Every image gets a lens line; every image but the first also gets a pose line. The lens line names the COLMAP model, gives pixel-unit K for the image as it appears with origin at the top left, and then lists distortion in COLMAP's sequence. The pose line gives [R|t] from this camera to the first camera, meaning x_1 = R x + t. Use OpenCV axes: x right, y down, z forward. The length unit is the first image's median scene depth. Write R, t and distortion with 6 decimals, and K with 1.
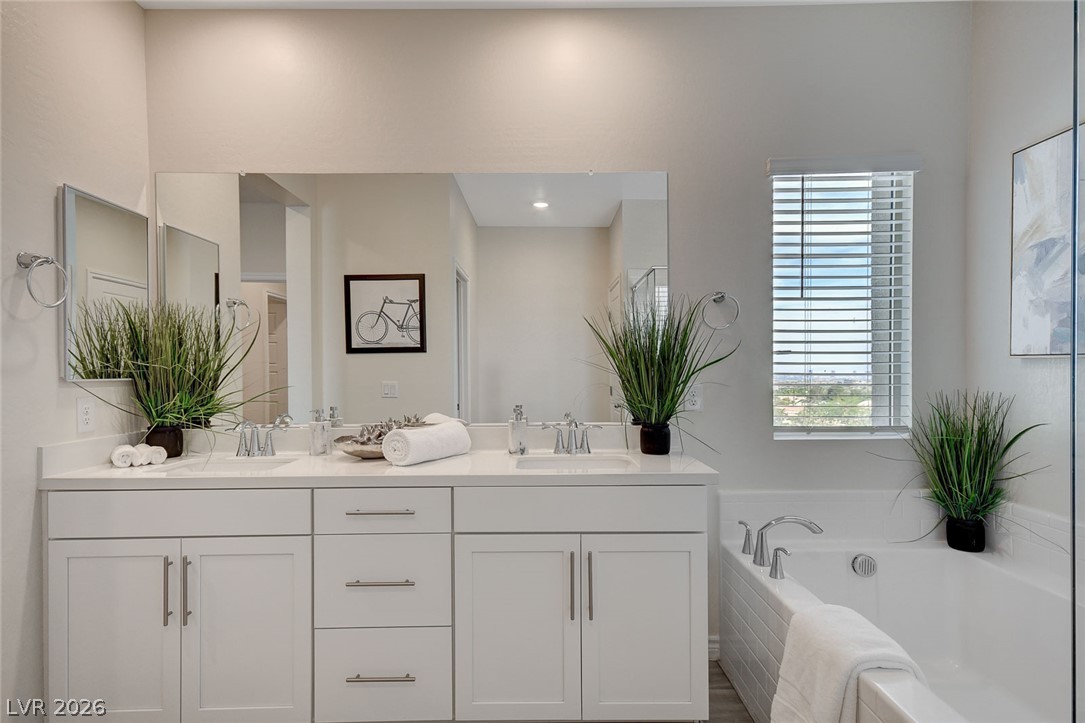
lens RADIAL K [[556.1, 0, 537.0], [0, 556.1, 377.0], [0, 0, 1]] dist [0.016403, 0.002300]
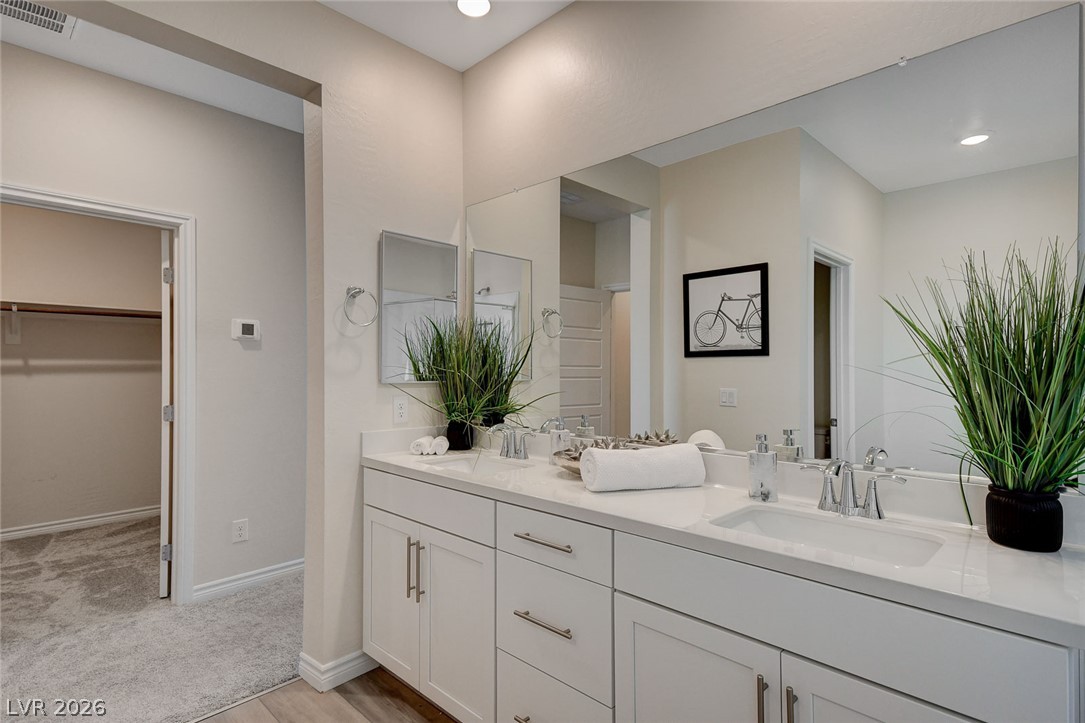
lens RADIAL K [[550.2, 0, 541.6], [0, 550.2, 371.8], [0, 0, 1]] dist [0.018287, 0.001406]
pose [[0.712040, 0.009186, -0.702079, 0.258910], [-0.018709, 0.999808, -0.005893, -0.014400], [0.701890, 0.017332, 0.712075, 0.302976]]
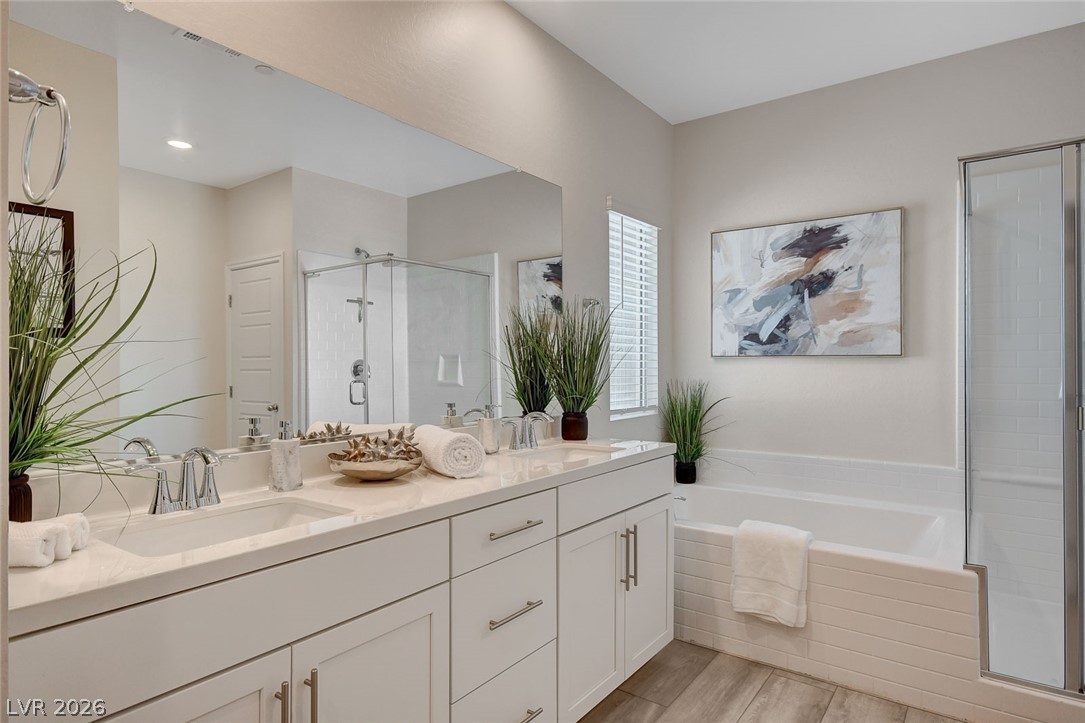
lens RADIAL K [[608.4, 0, 539.1], [0, 608.4, 361.4], [0, 0, 1]] dist [-0.005113, 0.007633]
pose [[0.598570, 0.009787, 0.801010, -0.801089], [0.013930, 0.999647, -0.022623, 0.008538], [-0.800949, 0.024700, 0.598223, 0.332312]]
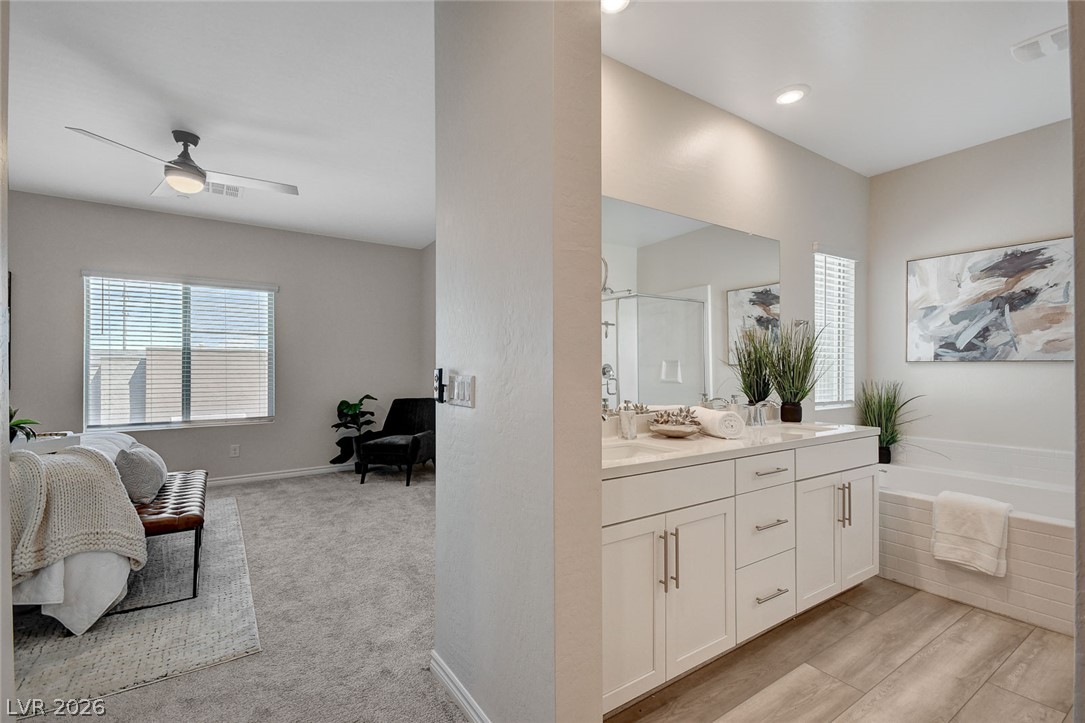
lens RADIAL K [[480.8, 0, 528.0], [0, 480.8, 365.9], [0, 0, 1]] dist [0.021653, -0.009949]
pose [[0.843238, 0.007397, 0.537490, -1.132473], [0.005281, 0.999743, -0.022045, 0.007185], [-0.537515, 0.021428, 0.842982, 0.258551]]
